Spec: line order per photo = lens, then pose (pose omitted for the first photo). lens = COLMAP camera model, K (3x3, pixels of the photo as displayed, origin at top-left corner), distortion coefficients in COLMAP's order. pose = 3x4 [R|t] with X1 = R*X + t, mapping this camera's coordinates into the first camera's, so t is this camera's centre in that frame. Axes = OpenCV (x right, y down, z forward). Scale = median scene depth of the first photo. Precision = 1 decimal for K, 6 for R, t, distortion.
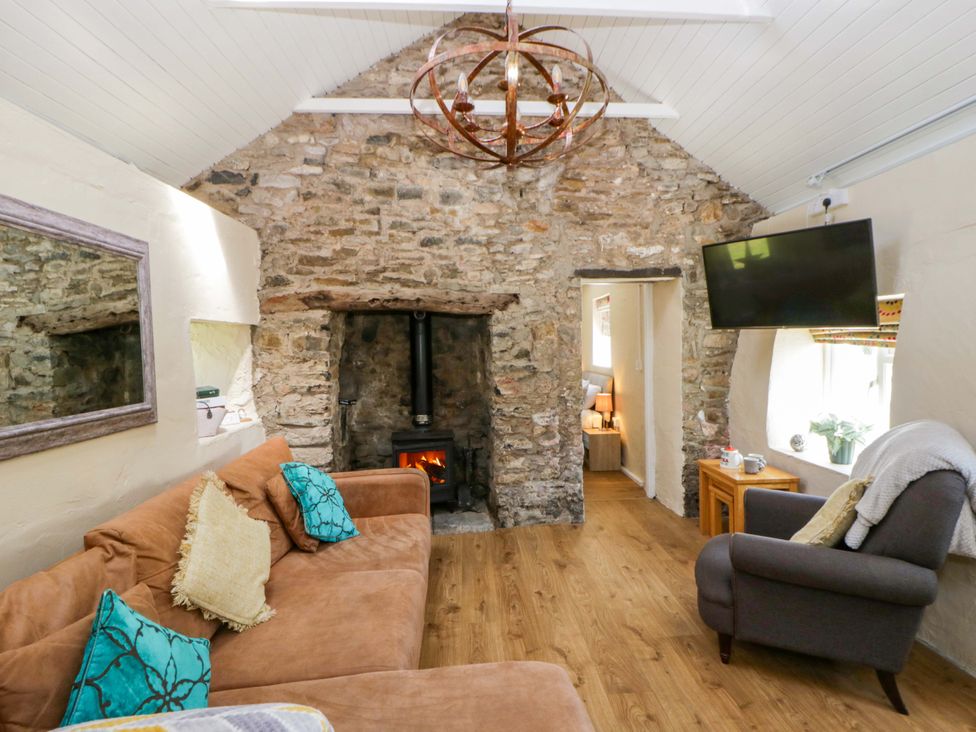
lens RADIAL K [[508.3, 0, 505.8], [0, 508.3, 343.6], [0, 0, 1]] dist [0.004545, -0.018729]
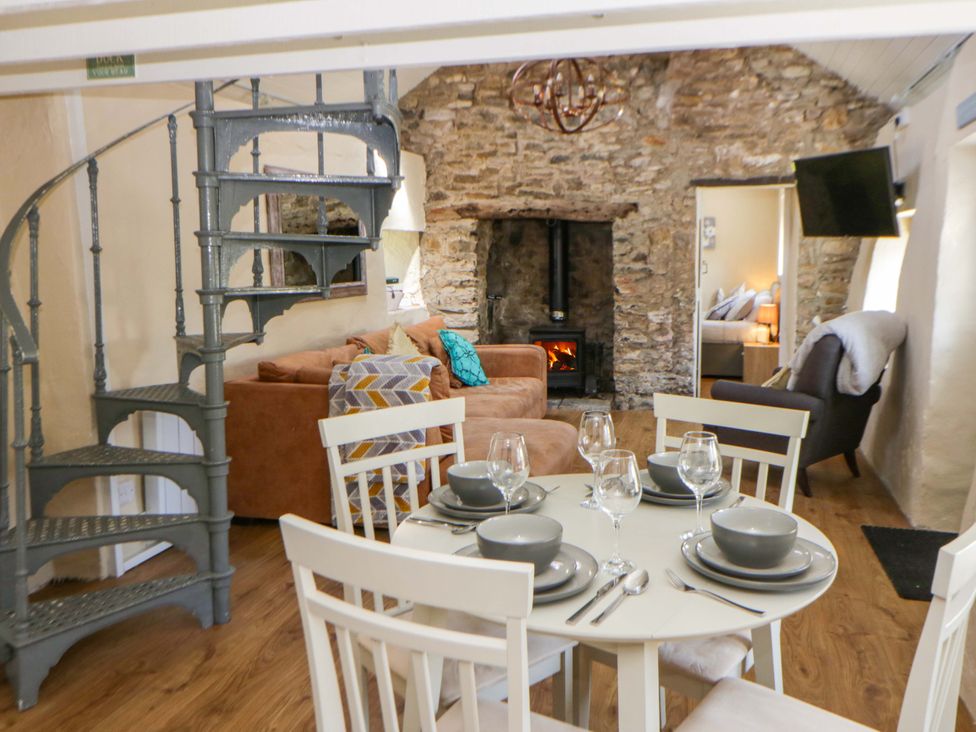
lens RADIAL K [[779.9, 0, 518.4], [0, 779.9, 310.5], [0, 0, 1]] dist [0.007325, 0.001442]
pose [[0.944100, 0.037329, -0.327540, 0.354260], [-0.010274, 0.996417, 0.083945, -0.004863], [0.329500, -0.075888, 0.941101, -0.718312]]
